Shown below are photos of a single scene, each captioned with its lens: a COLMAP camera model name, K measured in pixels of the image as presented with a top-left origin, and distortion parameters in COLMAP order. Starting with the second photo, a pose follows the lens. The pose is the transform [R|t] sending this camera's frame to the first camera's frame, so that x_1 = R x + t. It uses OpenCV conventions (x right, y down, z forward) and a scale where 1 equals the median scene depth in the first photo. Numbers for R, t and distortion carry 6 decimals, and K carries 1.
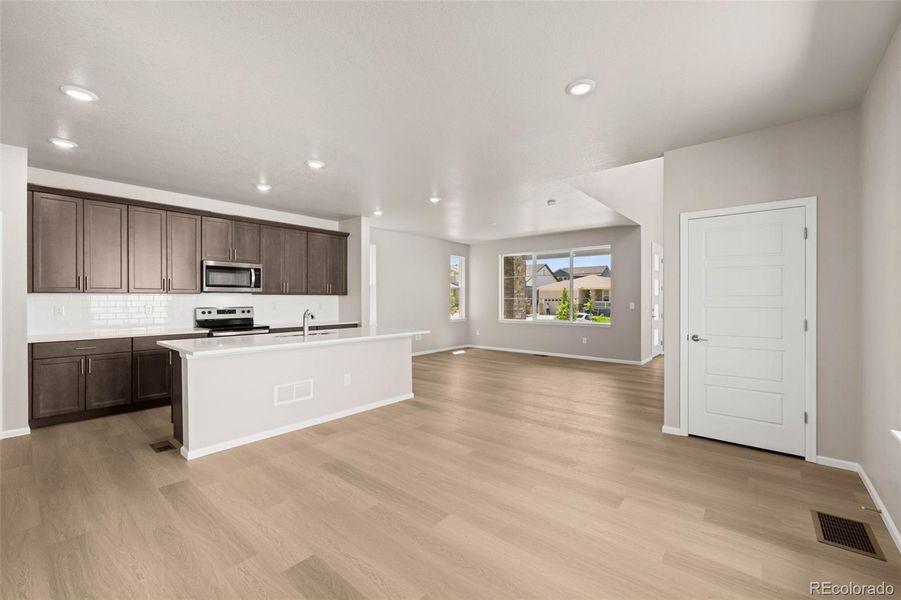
lens RADIAL K [[374.7, 0, 452.8], [0, 374.7, 300.4], [0, 0, 1]] dist [-0.000609, -0.000134]
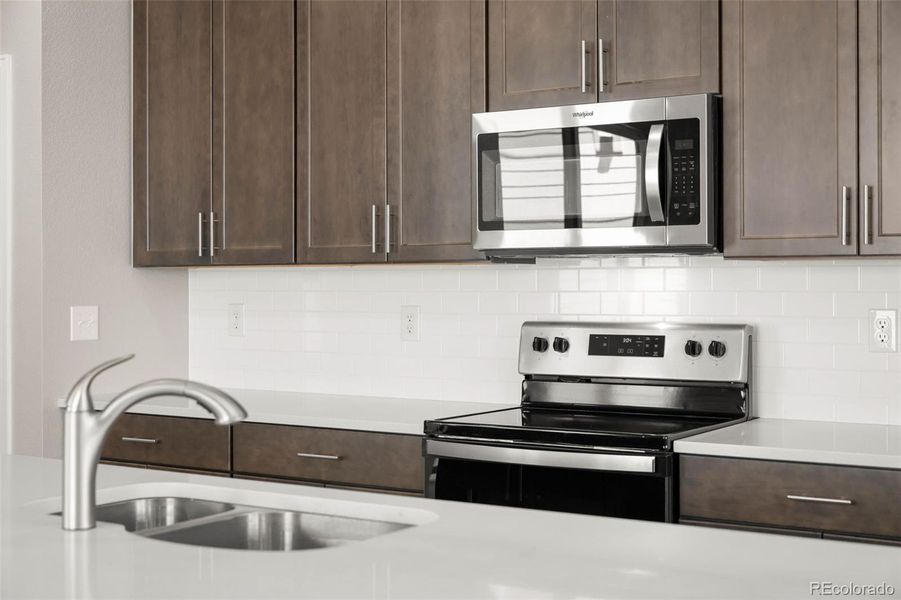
lens RADIAL K [[1333.3, 0, 449.5], [0, 1333.3, 298.5], [0, 0, 1]] dist [-0.012672, -0.031276]
pose [[0.122422, 0.015664, -0.992355, 0.123218], [-0.000391, 0.999876, 0.015734, -0.007456], [0.992478, -0.001538, 0.122413, 0.814987]]
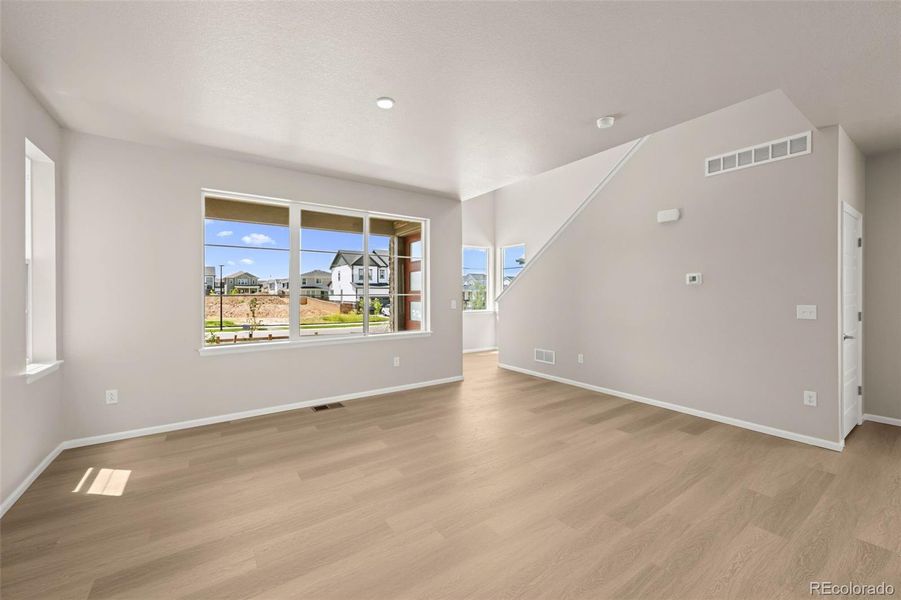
lens RADIAL K [[360.4, 0, 451.8], [0, 360.4, 294.8], [0, 0, 1]] dist [-0.001935, -0.000138]
pose [[0.262568, -0.004293, 0.964904, -0.304240], [0.007878, 0.999966, 0.002306, -0.008203], [-0.964881, 0.006996, 0.262593, 1.109850]]
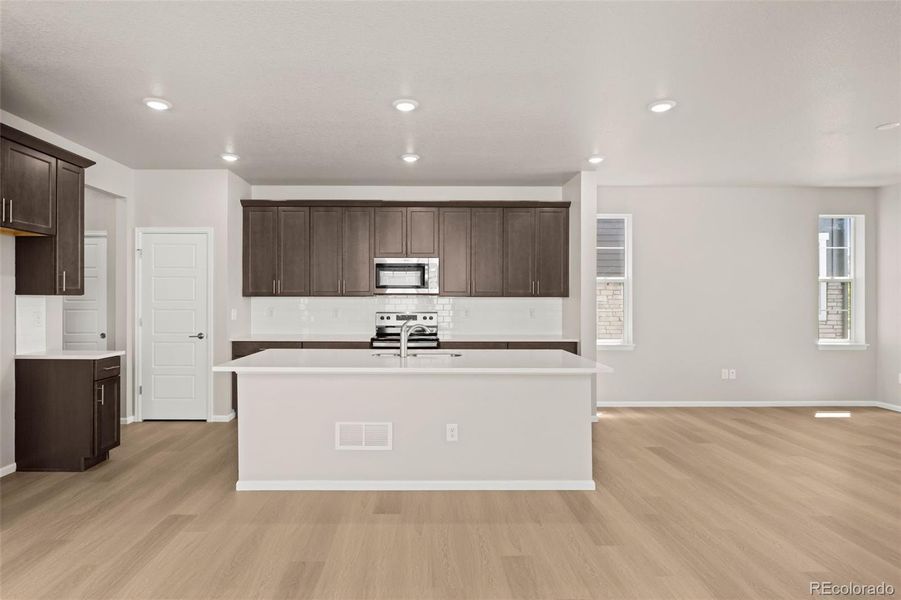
lens RADIAL K [[473.4, 0, 423.6], [0, 473.4, 300.1], [0, 0, 1]] dist [-0.003335, -0.000261]
pose [[0.649696, 0.000511, -0.760194, 0.223765], [-0.005169, 0.999980, -0.003745, -0.005382], [0.760177, 0.006362, 0.649685, 0.345290]]
